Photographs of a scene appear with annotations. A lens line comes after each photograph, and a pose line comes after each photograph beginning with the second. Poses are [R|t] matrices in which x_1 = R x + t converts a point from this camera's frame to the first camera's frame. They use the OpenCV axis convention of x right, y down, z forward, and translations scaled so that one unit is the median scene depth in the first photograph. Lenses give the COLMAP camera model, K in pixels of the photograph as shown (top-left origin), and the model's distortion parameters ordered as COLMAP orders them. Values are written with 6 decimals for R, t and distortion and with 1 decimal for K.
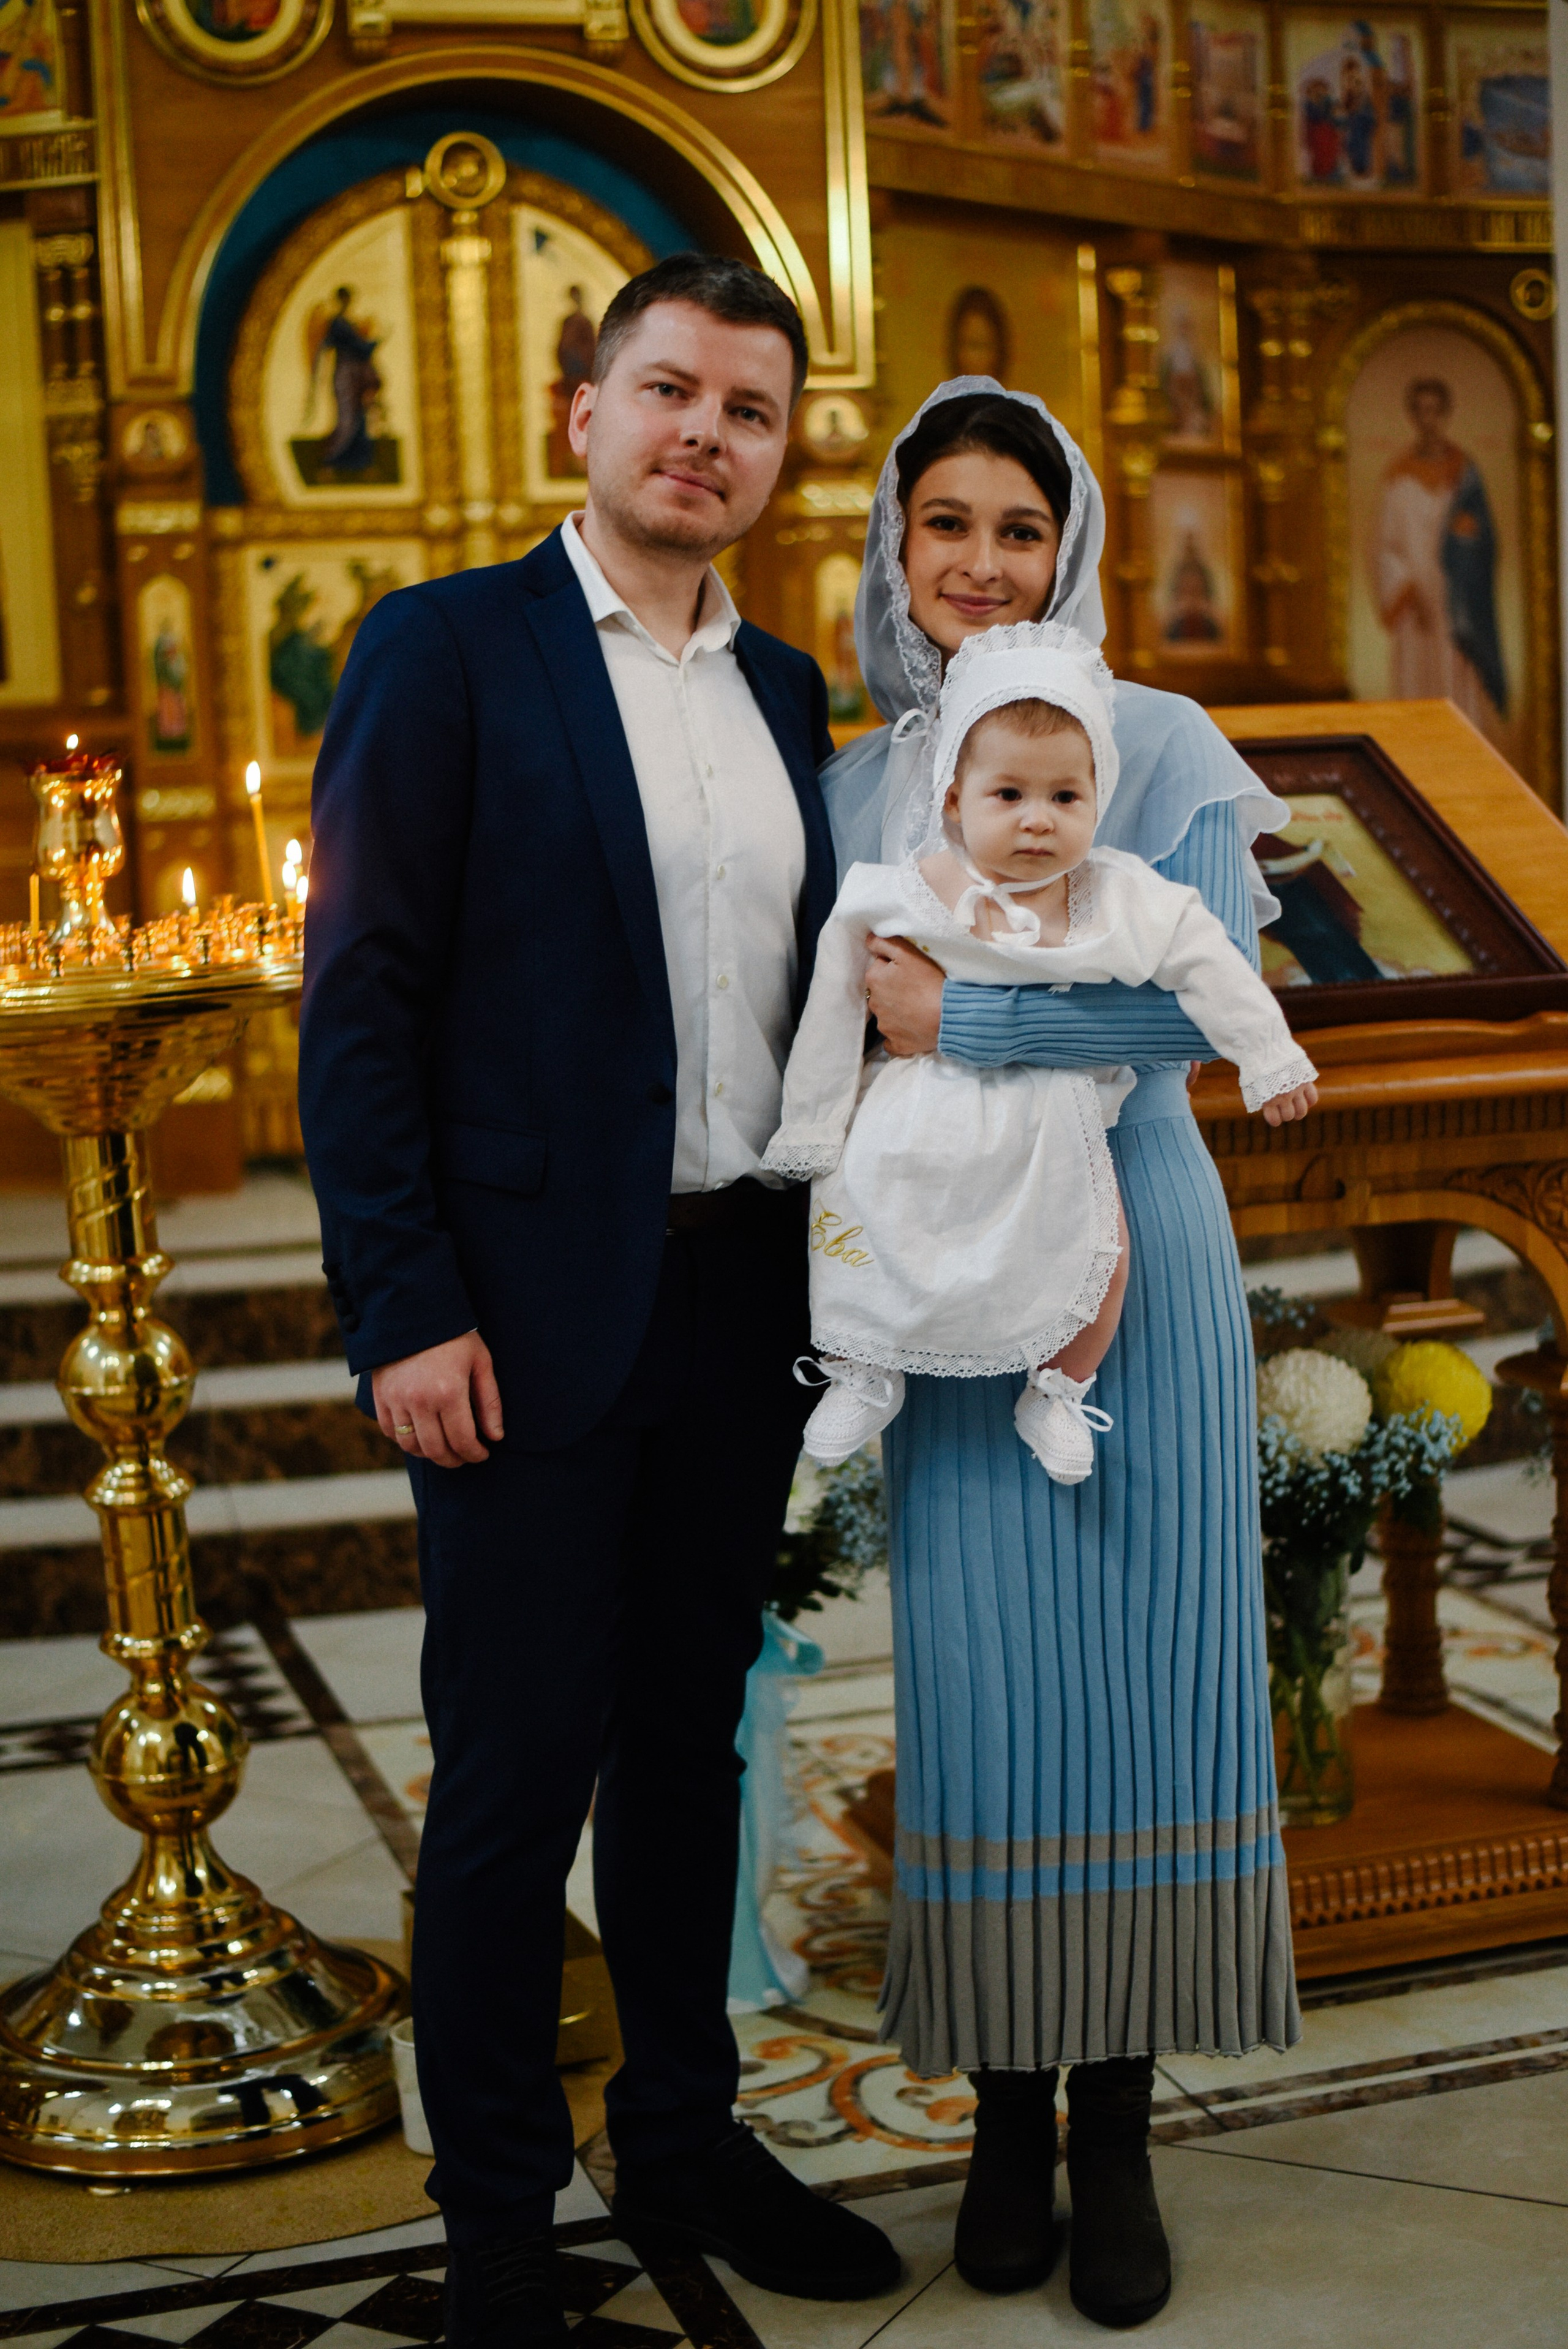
lens RADIAL K [[3397.8, 0, 781.4], [0, 3397.8, 1173.6], [0, 0, 1]] dist [-0.096117, 0.028288]
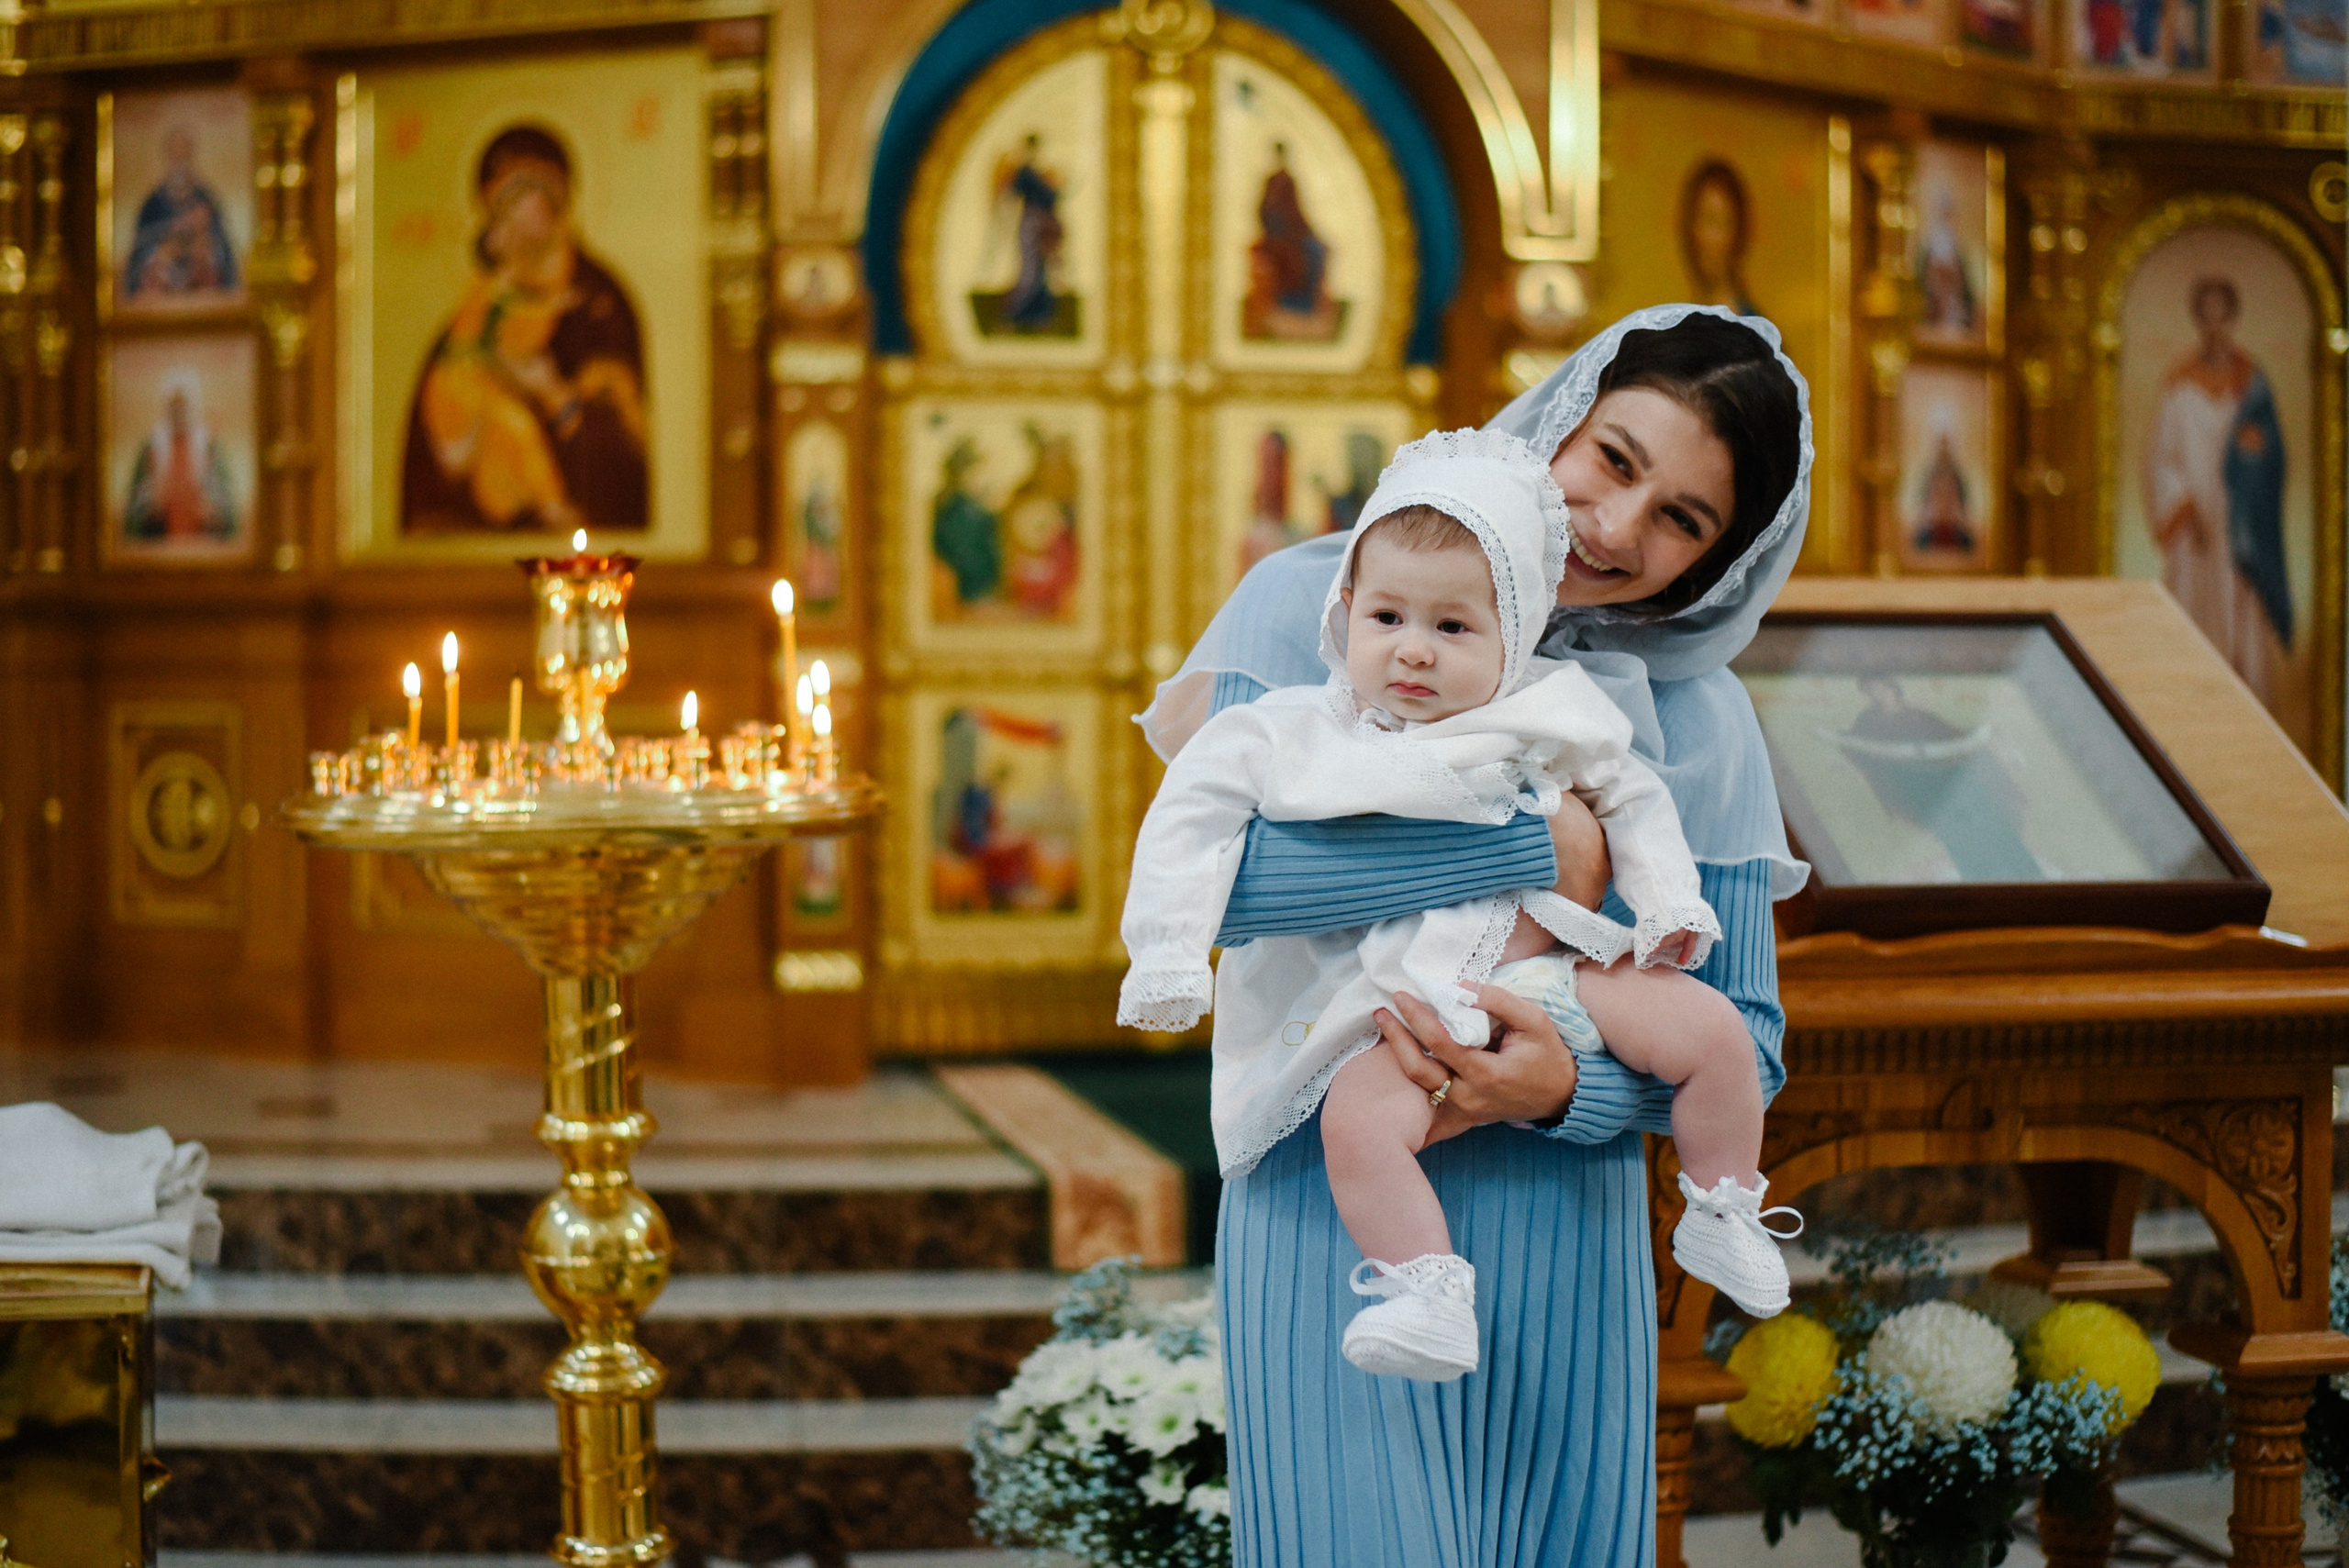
lens RADIAL K [[3597.2, 0, 1194.3], [0, 3597.2, 795.2], [0, 0, 1]] dist [-0.111464, 0.073616]
pose [[0.993700, 0.047606, -0.101456, 0.026200], [-0.056749, 0.994393, -0.089225, 0.007953], [0.096639, 0.094421, 0.990831, 0.031883]]
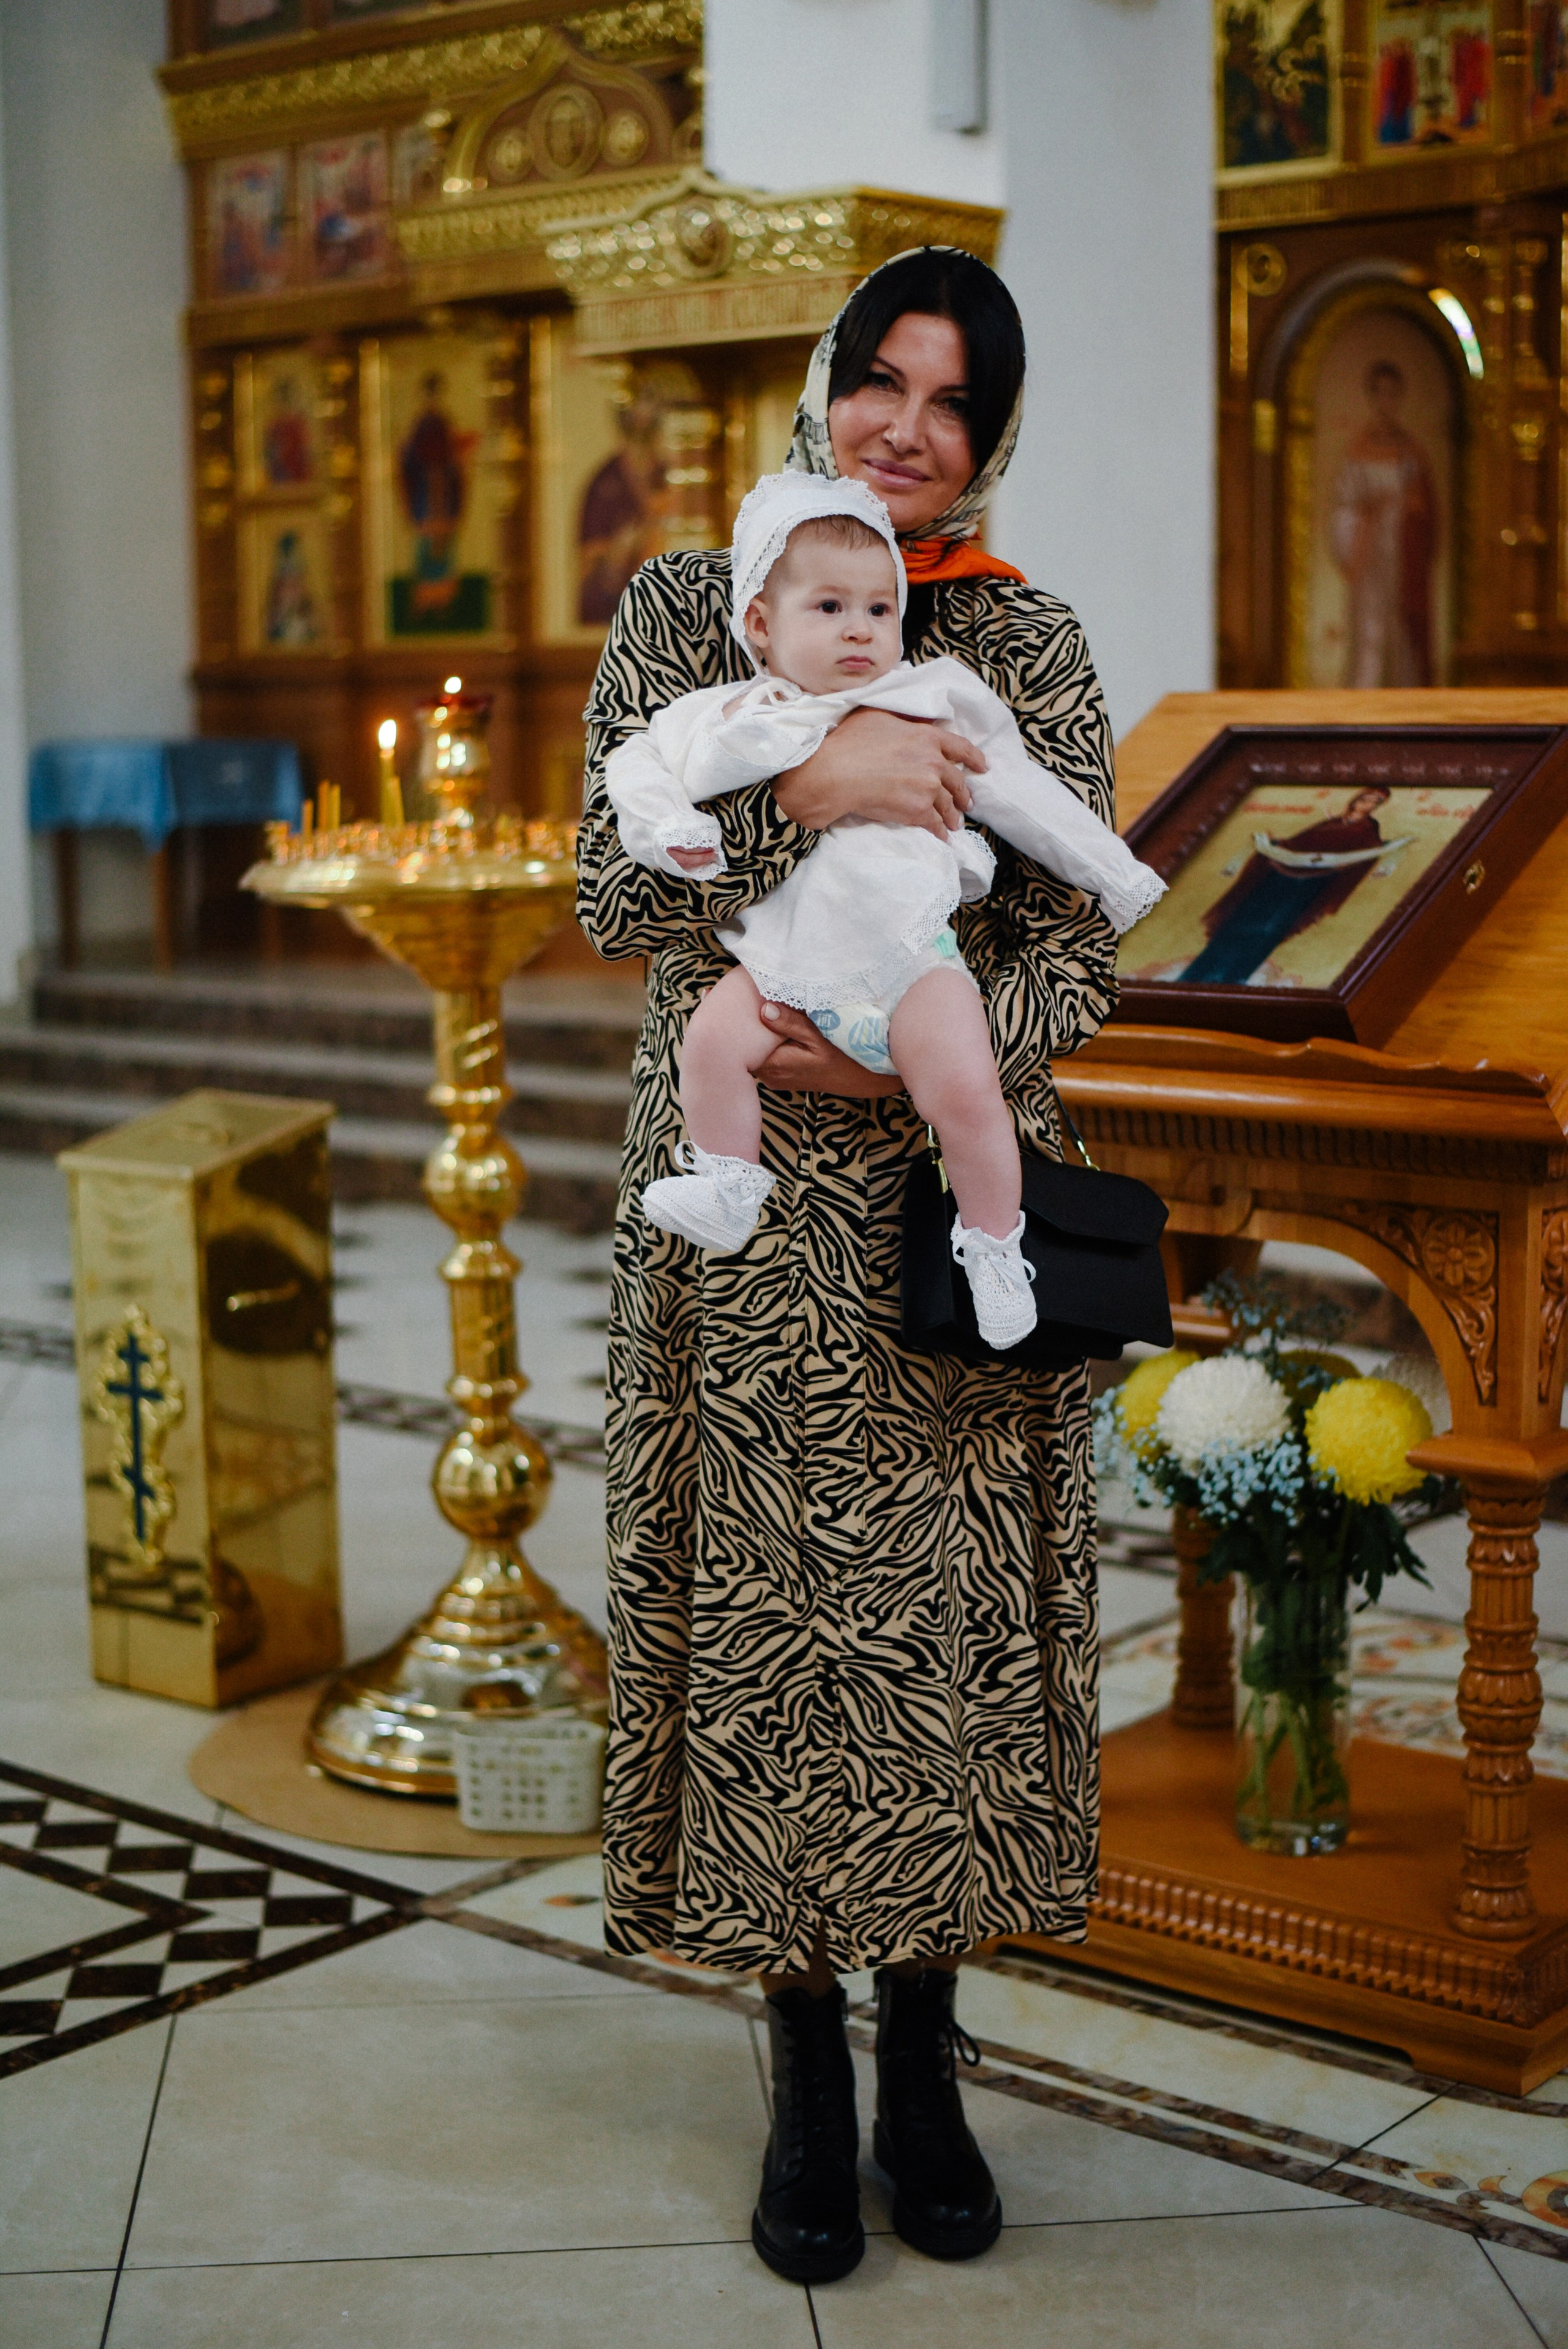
lens RADIAL K [[3397.8, 0, 781.4], [0, 3397.8, 1173.6], [0, 0, 1]] dist [-0.096117, 0.028288]
pose [[0.542435, 0.158145, -0.825079, 0.455386], [-0.117579, 0.986747, 0.111831, -0.048442], [0.831829, 0.036351, 0.553840, 0.180973]]
